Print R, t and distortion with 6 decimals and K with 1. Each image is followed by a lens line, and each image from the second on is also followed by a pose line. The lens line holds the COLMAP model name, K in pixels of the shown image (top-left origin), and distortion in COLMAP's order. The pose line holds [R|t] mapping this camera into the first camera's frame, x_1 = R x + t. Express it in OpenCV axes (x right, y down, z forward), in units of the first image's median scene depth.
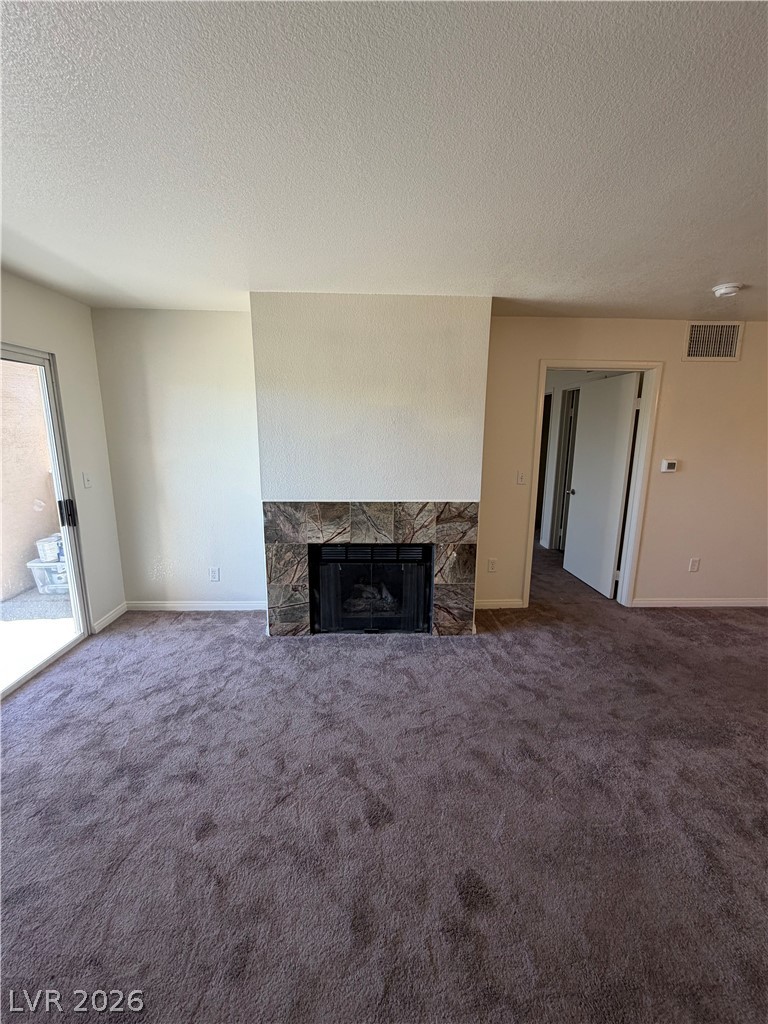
lens RADIAL K [[409.7, 0, 383.2], [0, 409.7, 511.0], [0, 0, 1]] dist [0.001216, 0.000004]
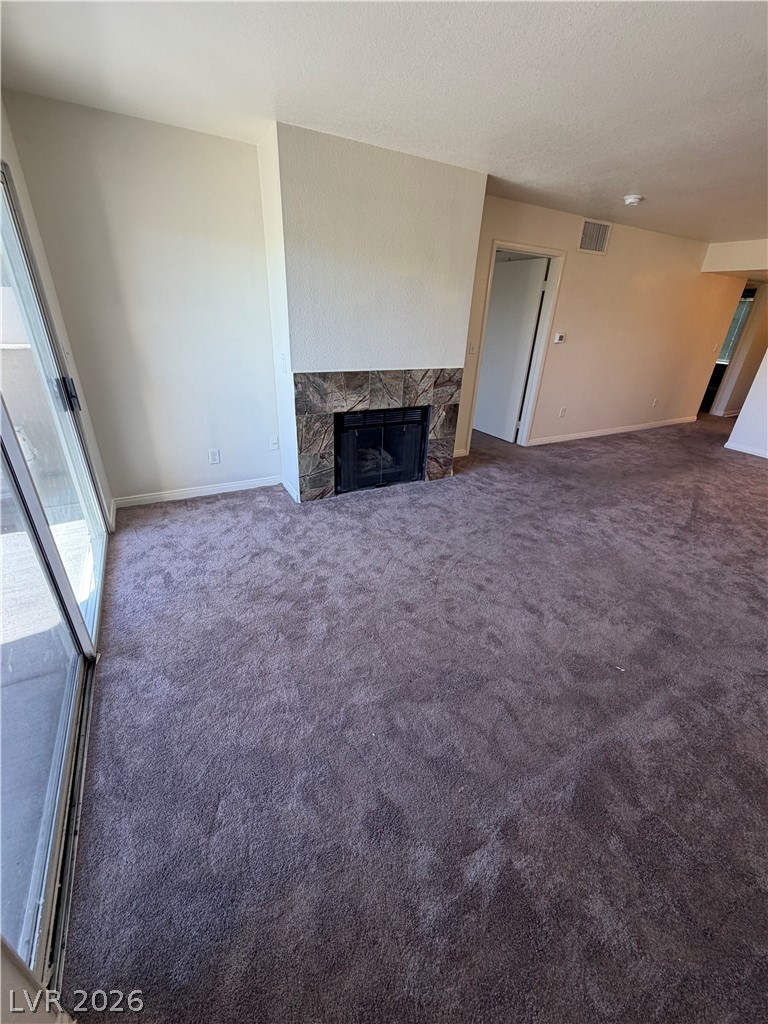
lens RADIAL K [[409.7, 0, 385.3], [0, 409.7, 512.1], [0, 0, 1]] dist [0.001216, 0.000004]
pose [[0.891860, -0.173772, 0.417600, -0.560276], [0.053034, 0.957062, 0.284989, 0.029117], [-0.449192, -0.232023, 0.862781, -0.059112]]
